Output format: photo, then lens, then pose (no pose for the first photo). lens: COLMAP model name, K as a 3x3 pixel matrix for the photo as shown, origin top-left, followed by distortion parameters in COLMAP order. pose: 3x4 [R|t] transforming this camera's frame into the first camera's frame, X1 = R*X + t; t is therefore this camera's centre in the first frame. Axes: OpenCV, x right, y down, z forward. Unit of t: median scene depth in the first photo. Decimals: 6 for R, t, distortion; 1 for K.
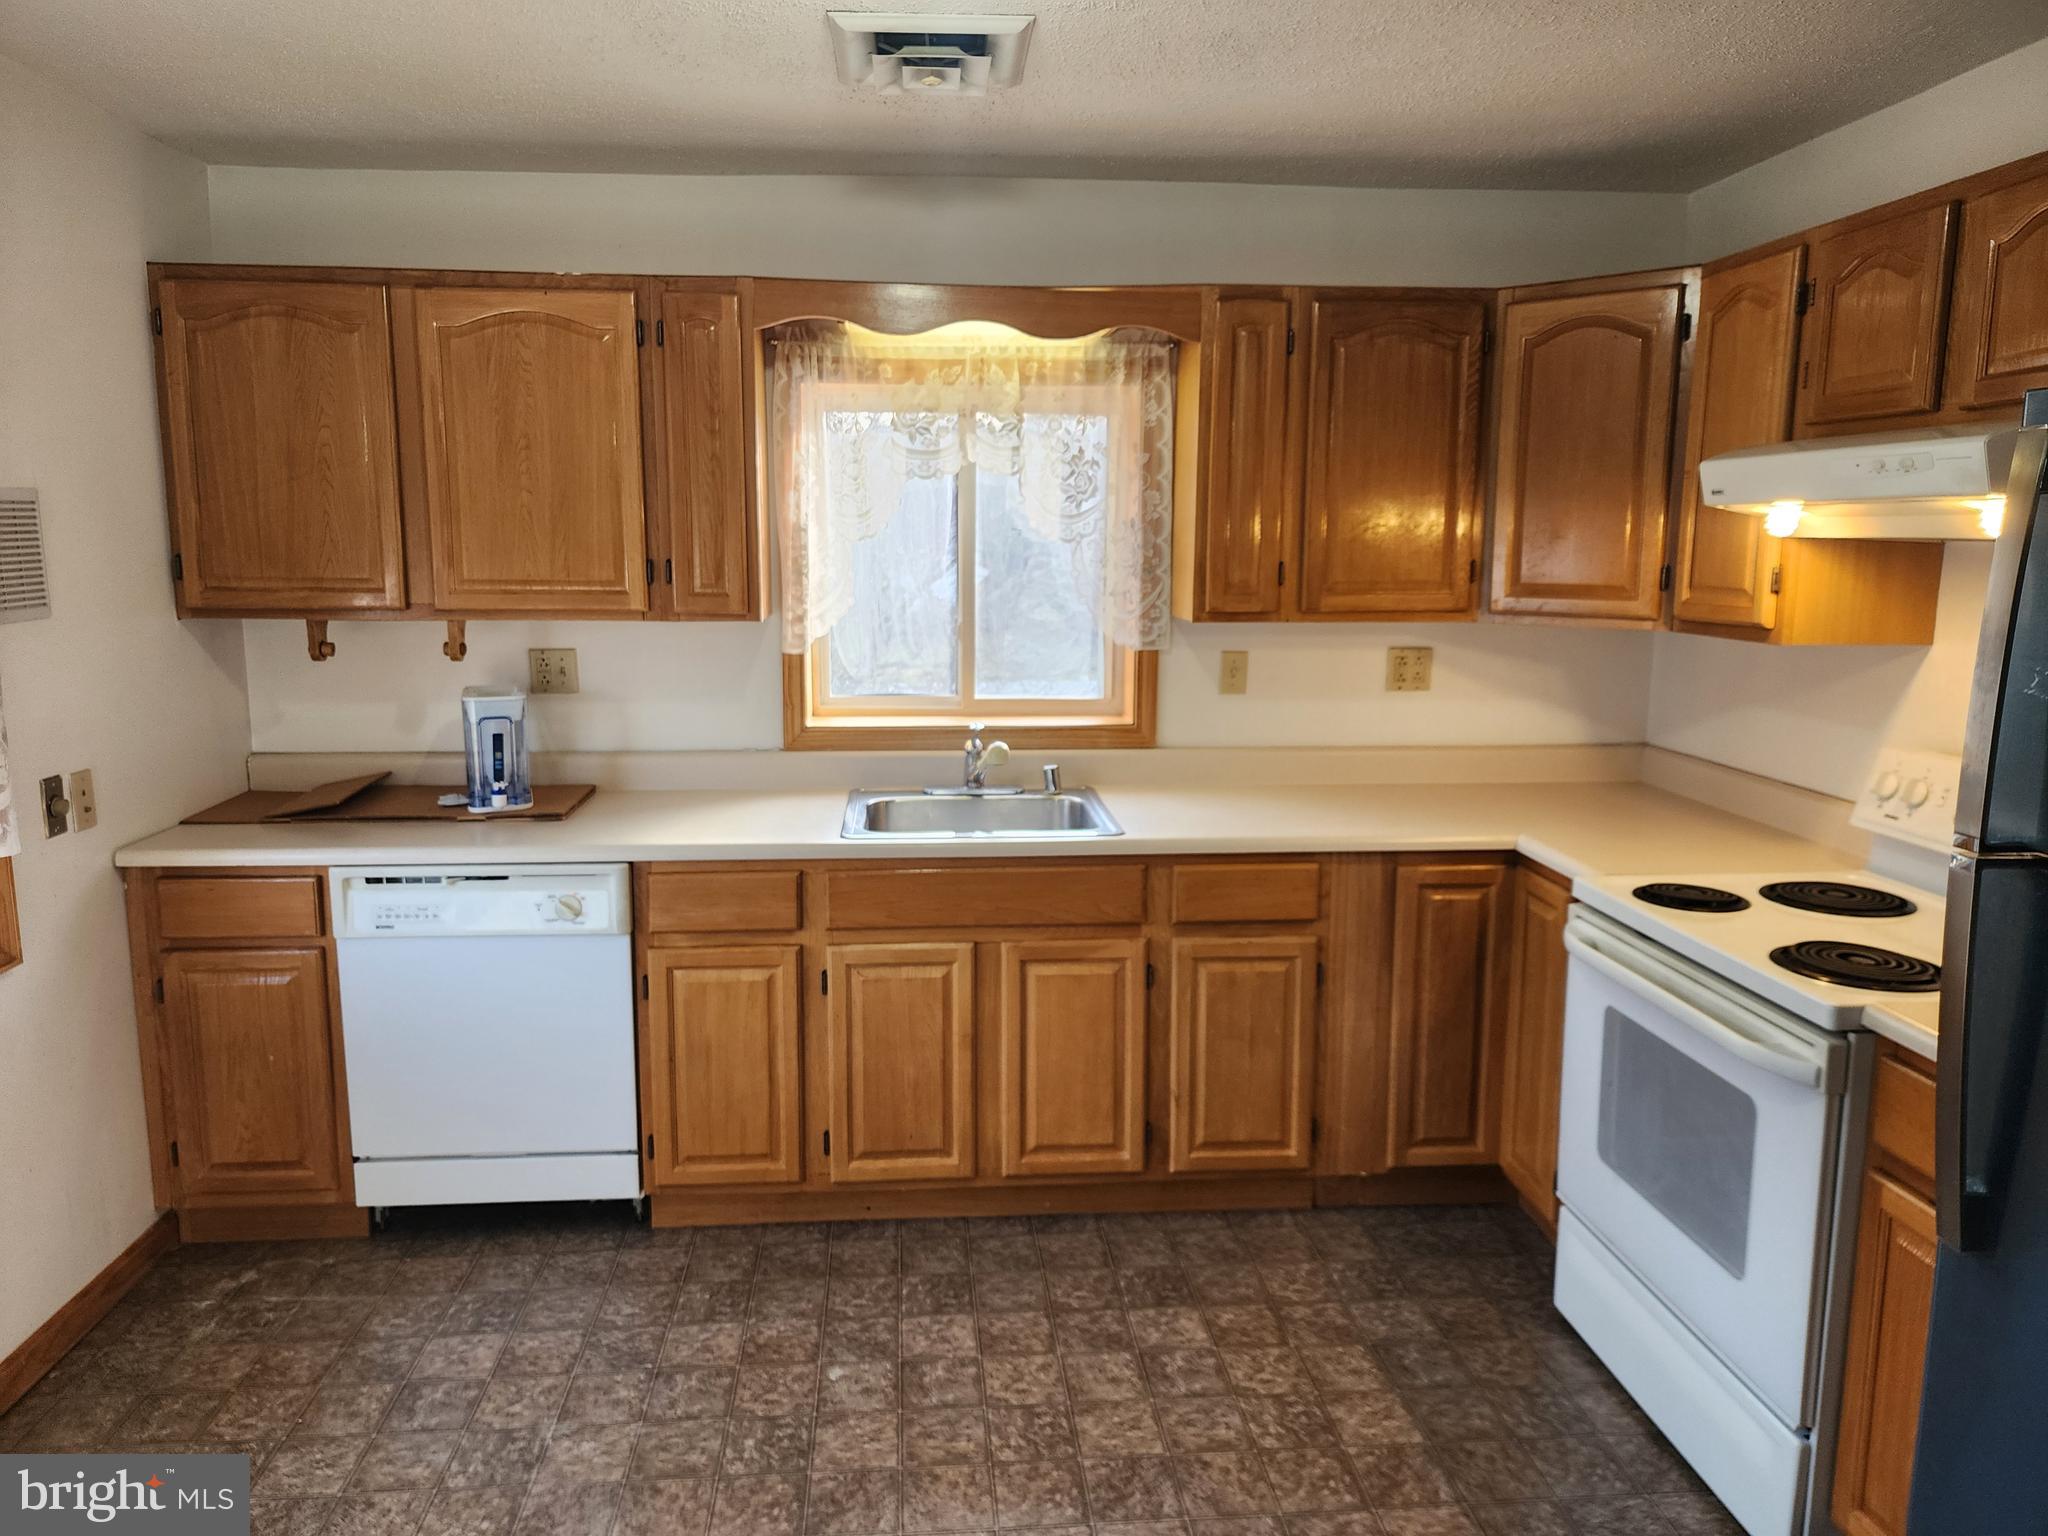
lens RADIAL K [[1367.9, 0, 983.2], [0, 1367.9, 741.7], [0, 0, 1]] dist [0.082499, -0.085397]
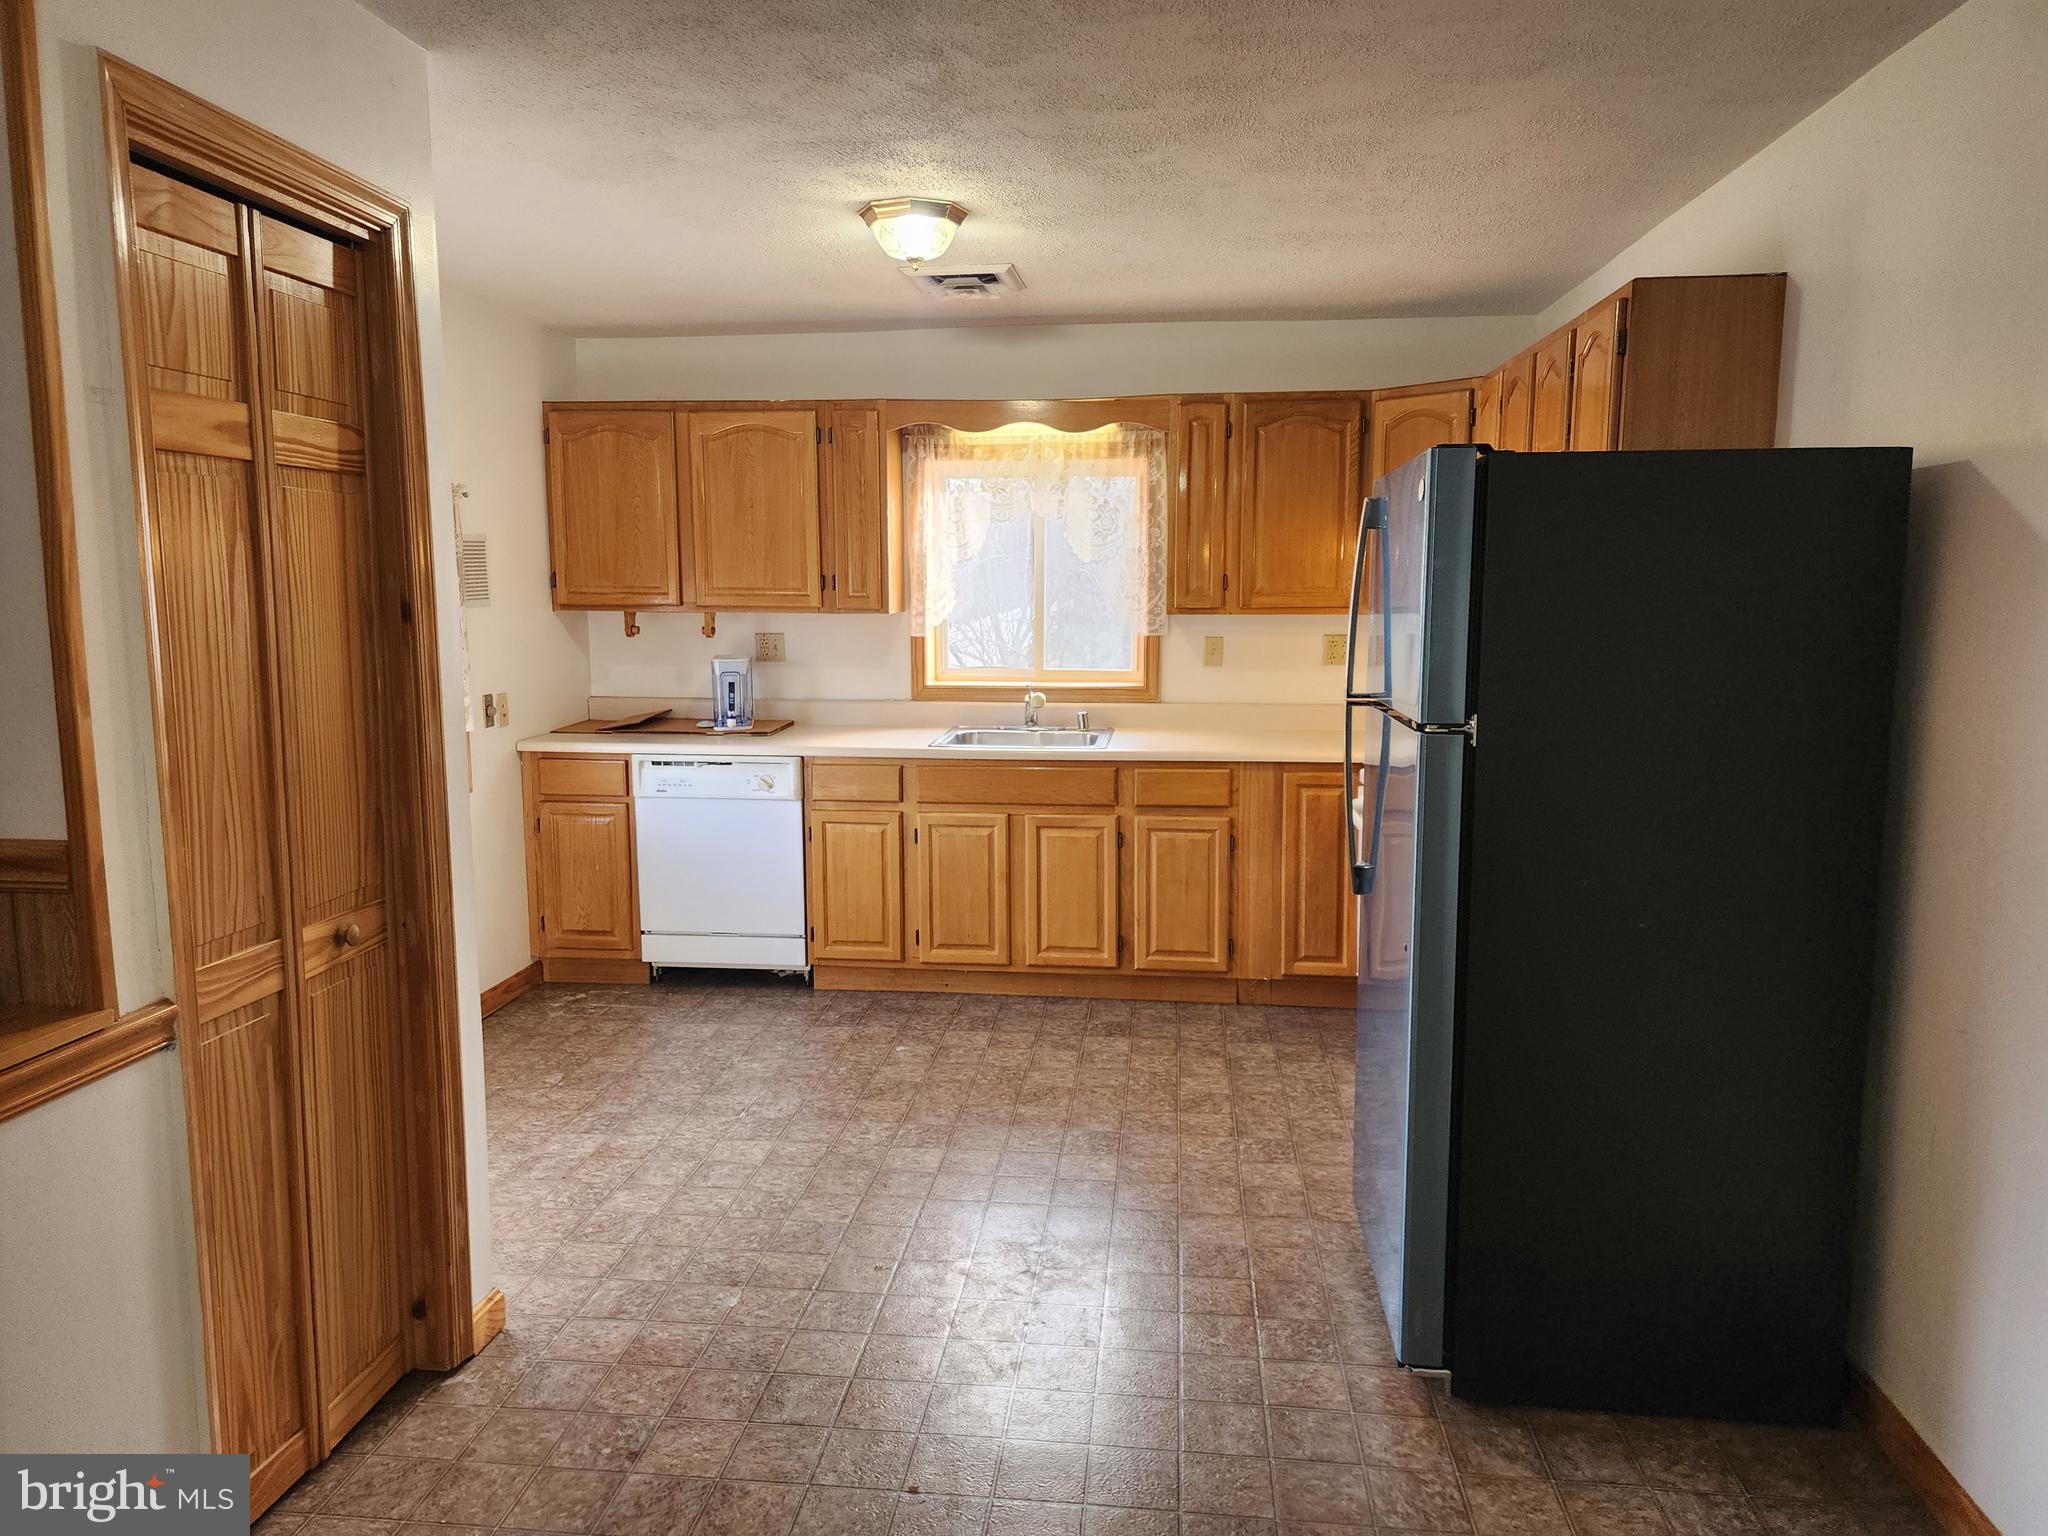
lens RADIAL K [[1367.9, 0, 1021.7], [0, 1367.9, 748.7], [0, 0, 1]] dist [0.082499, -0.085397]
pose [[0.983601, 0.018648, -0.179394, 0.285108], [-0.022343, 0.999577, -0.018603, 0.098045], [0.178971, 0.022307, 0.983601, -0.542924]]
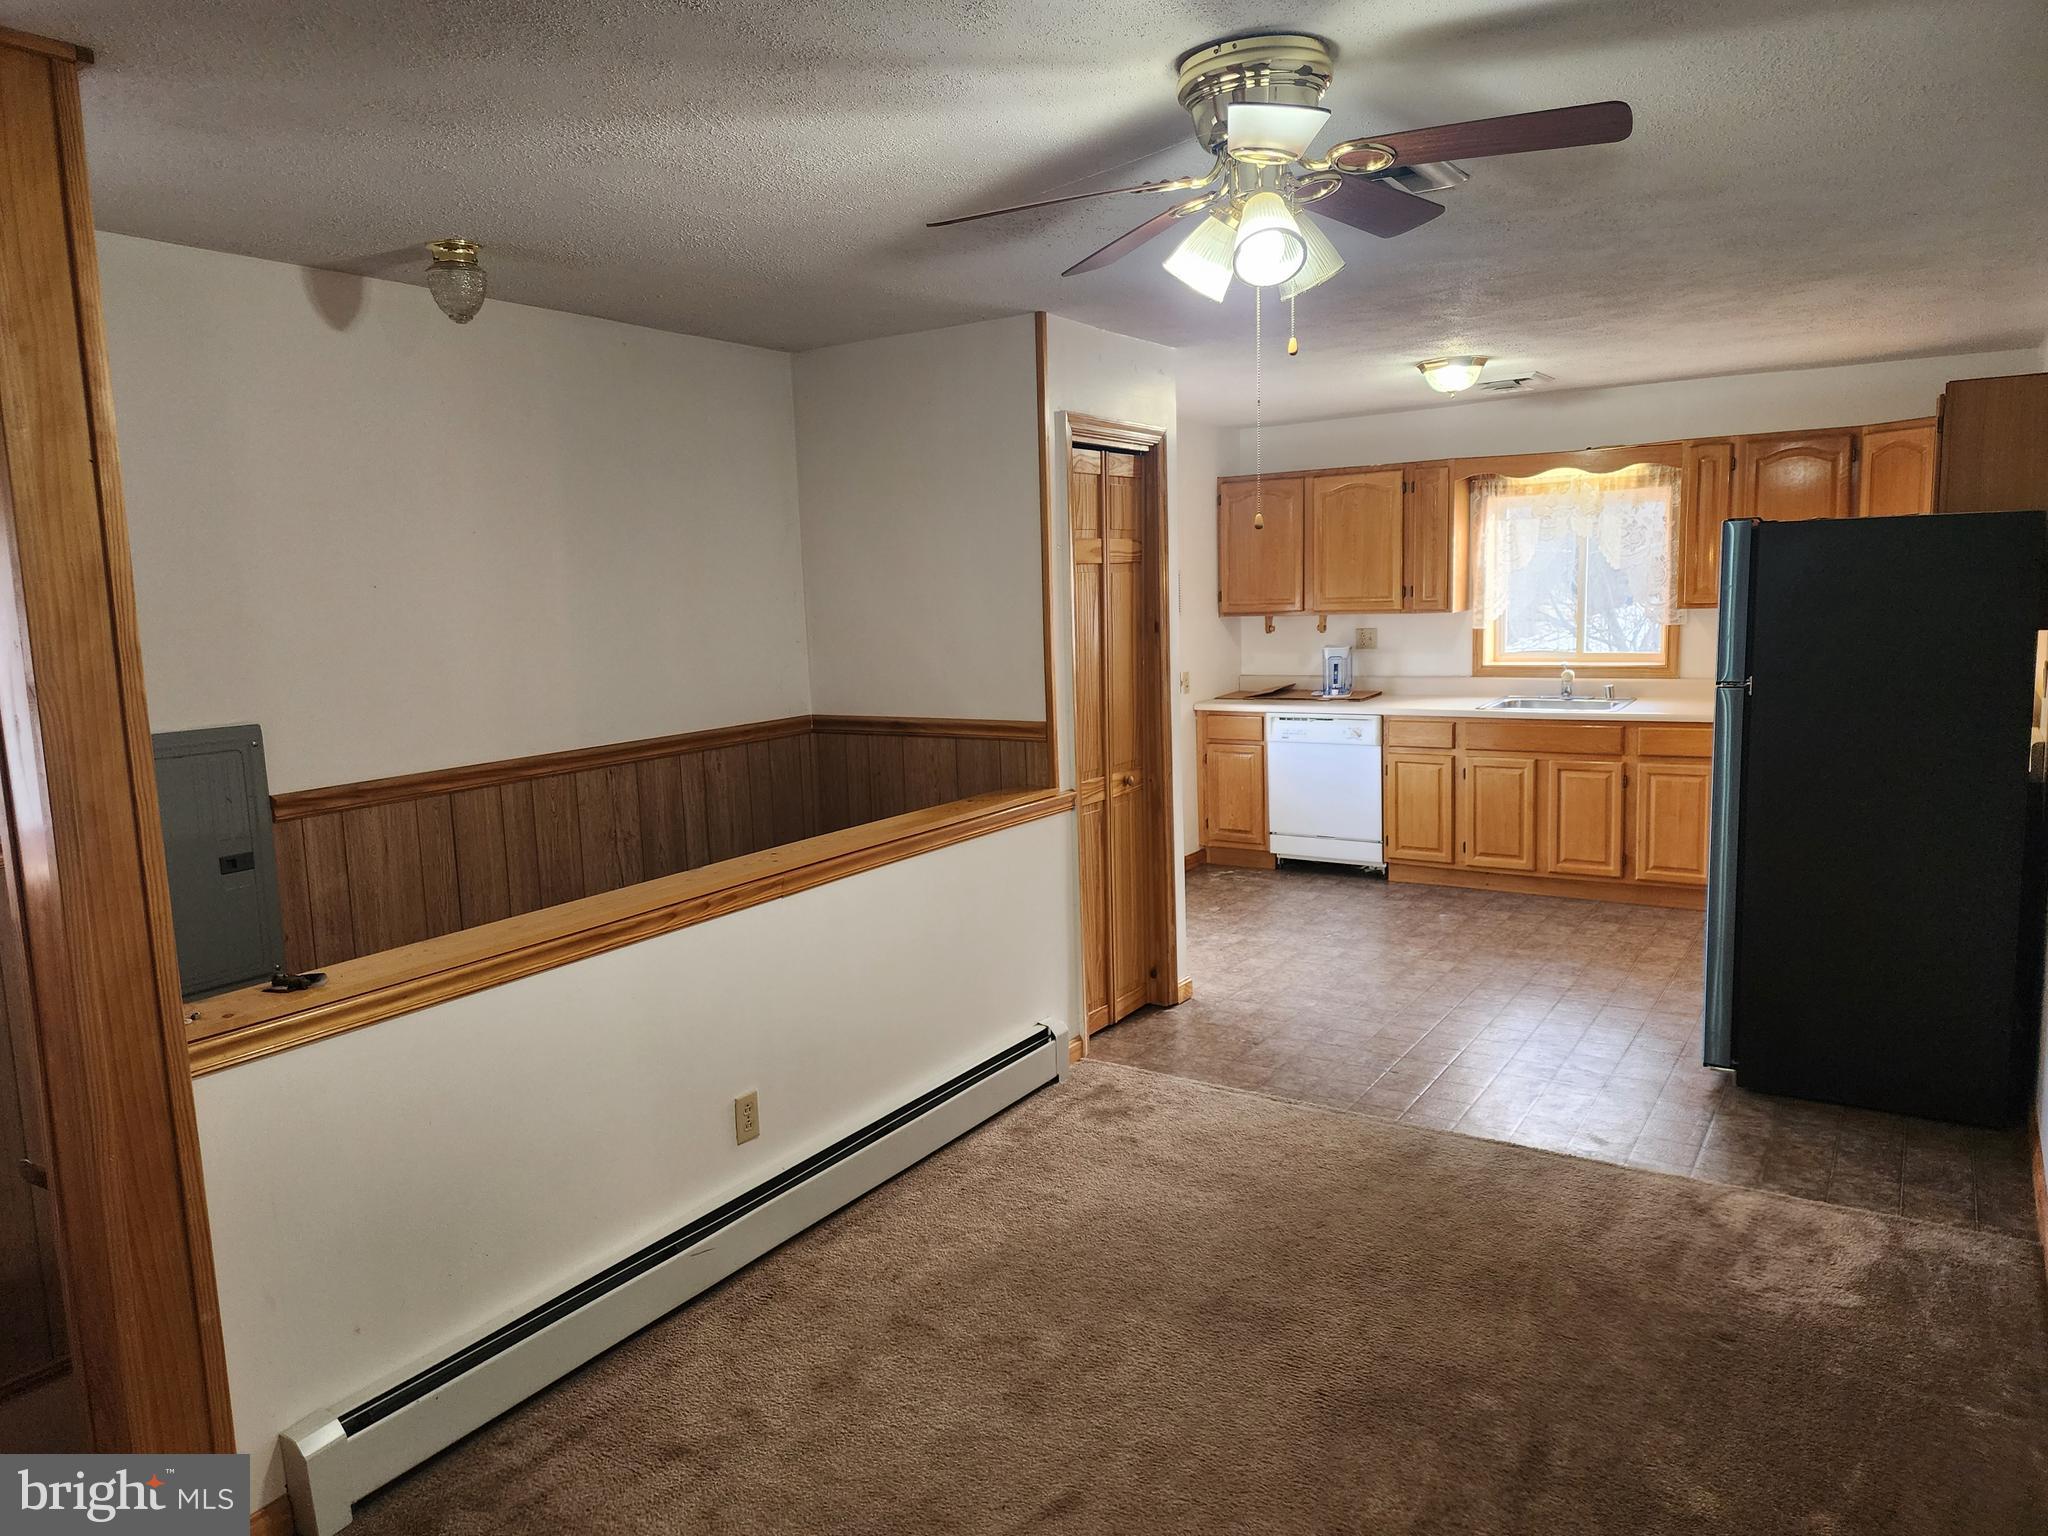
lens RADIAL K [[1367.9, 0, 1001.4], [0, 1367.9, 758.4], [0, 0, 1]] dist [0.082499, -0.085397]
pose [[0.792398, 0.049079, -0.608027, 0.636898], [-0.050663, 0.998609, 0.014580, 0.152979], [0.607897, 0.019252, 0.793783, -1.213585]]
